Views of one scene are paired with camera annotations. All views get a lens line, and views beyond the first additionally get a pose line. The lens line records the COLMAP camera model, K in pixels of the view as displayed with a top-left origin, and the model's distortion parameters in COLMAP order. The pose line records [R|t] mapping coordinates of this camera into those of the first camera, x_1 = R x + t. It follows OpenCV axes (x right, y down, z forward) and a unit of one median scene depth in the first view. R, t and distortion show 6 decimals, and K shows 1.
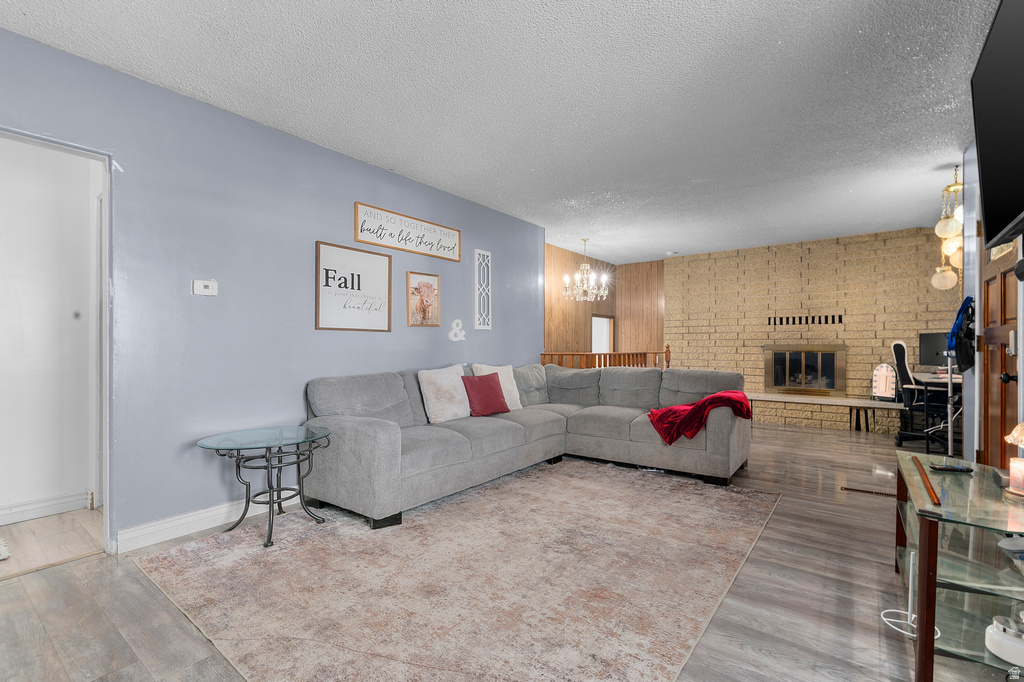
lens RADIAL K [[434.5, 0, 512.0], [0, 434.5, 341.0], [0, 0, 1]] dist [0.002151, 0.000291]
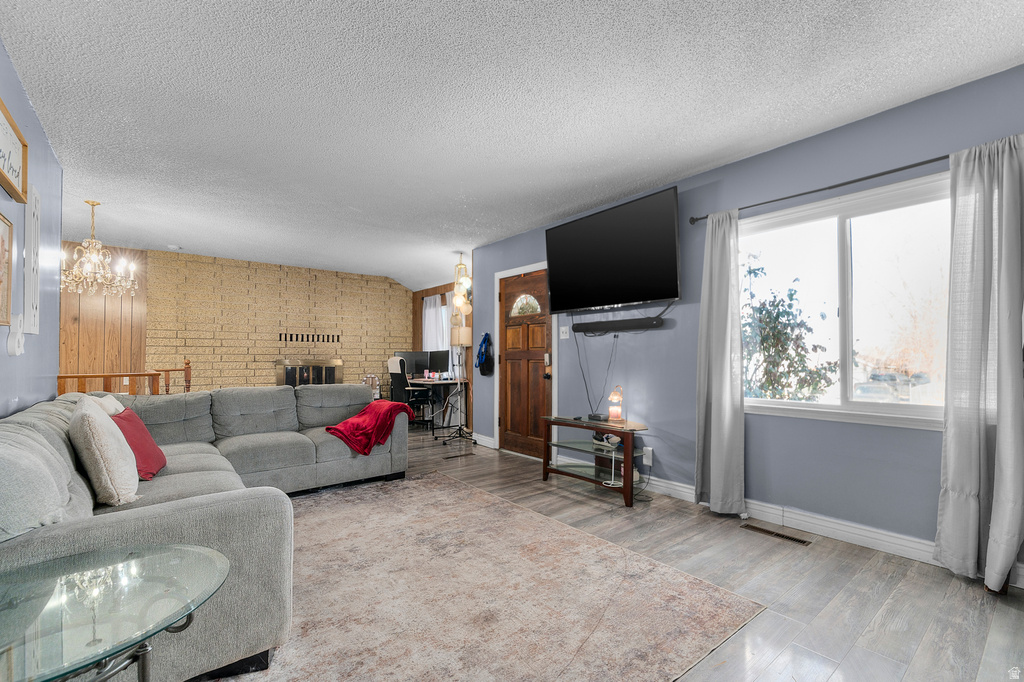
lens RADIAL K [[450.8, 0, 515.8], [0, 450.8, 349.3], [0, 0, 1]] dist [0.001857, 0.000144]
pose [[0.253220, 0.020028, 0.967201, -0.648514], [-0.007076, 0.999797, -0.018850, -0.000716], [-0.967383, -0.002070, 0.253310, 0.388476]]
